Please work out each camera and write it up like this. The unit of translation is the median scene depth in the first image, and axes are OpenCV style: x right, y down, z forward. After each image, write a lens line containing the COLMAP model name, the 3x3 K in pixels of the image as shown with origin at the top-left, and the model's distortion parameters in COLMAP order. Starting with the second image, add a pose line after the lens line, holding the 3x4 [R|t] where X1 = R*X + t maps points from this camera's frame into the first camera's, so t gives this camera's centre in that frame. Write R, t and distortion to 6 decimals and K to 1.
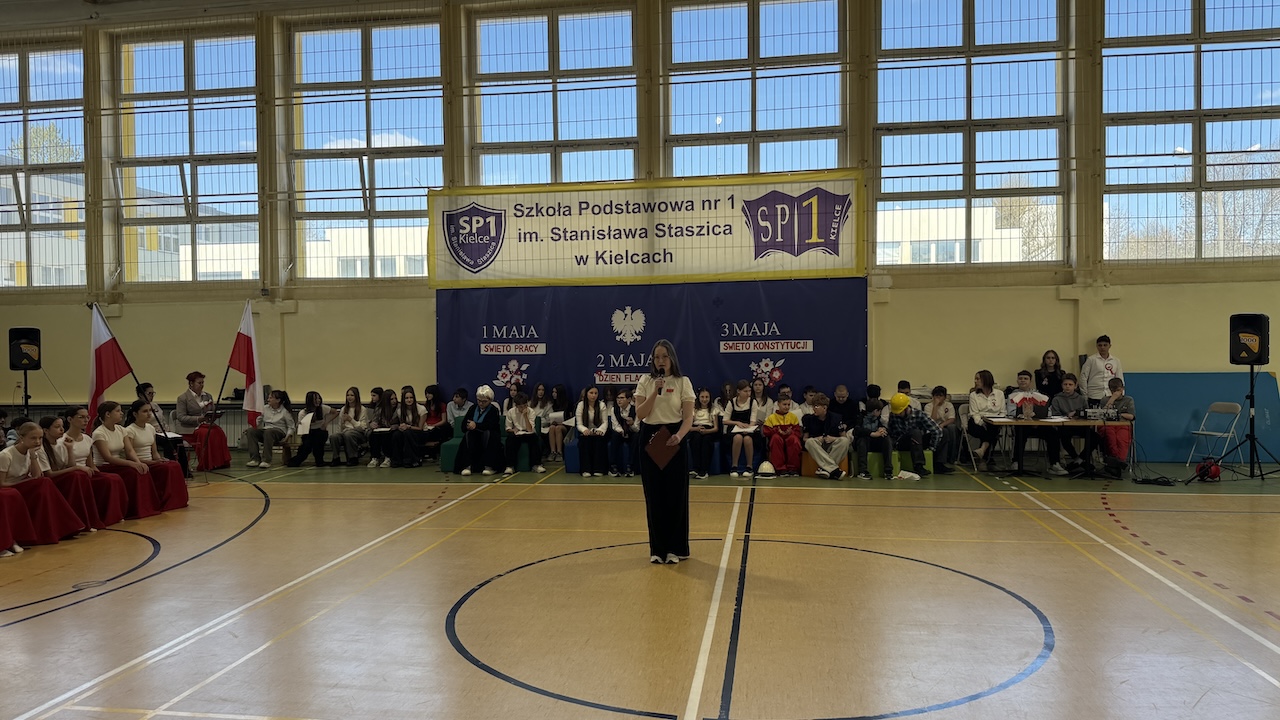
lens RADIAL K [[910.9, 0, 639.3], [0, 910.9, 363.0], [0, 0, 1]] dist [0.098177, -0.118180]
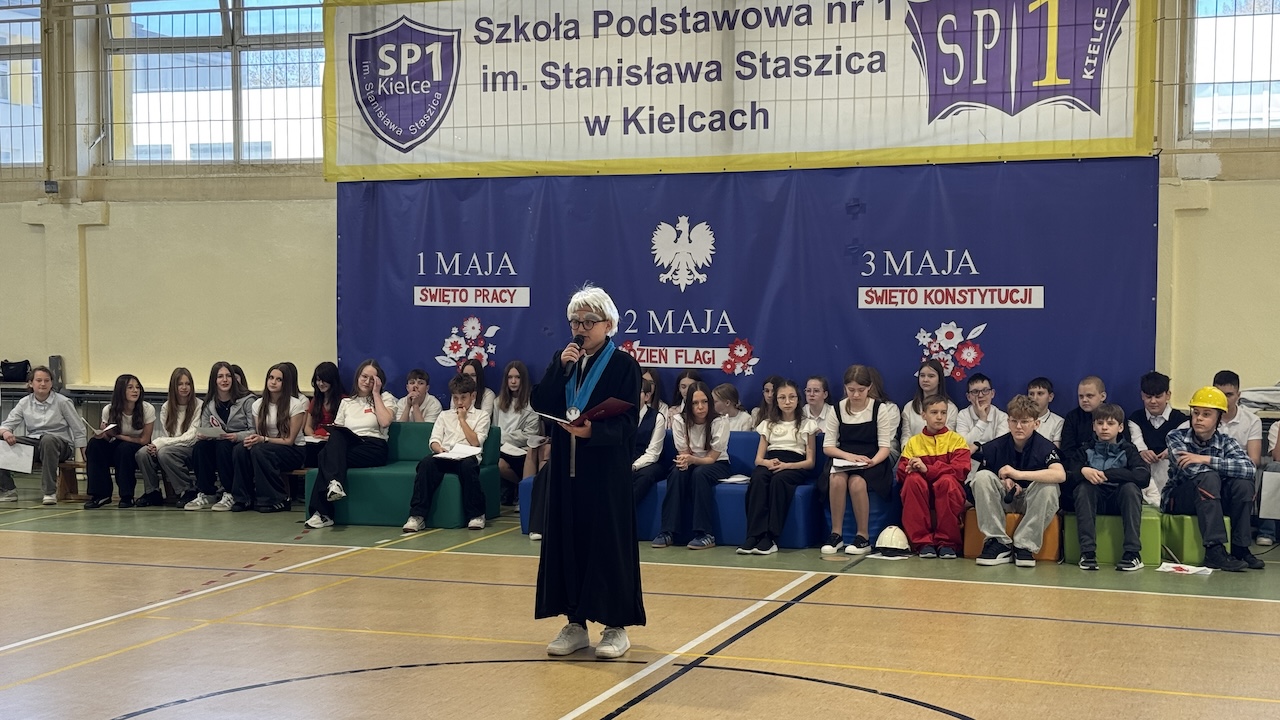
lens RADIAL K [[1836.9, 0, 632.8], [0, 1836.9, 377.4], [0, 0, 1]] dist [0.135869, 0.000000]
pose [[0.979347, 0.021475, -0.201044, 0.170035], [-0.015933, 0.999448, 0.029146, -0.001288], [0.201559, -0.025341, 0.979149, -0.018557]]
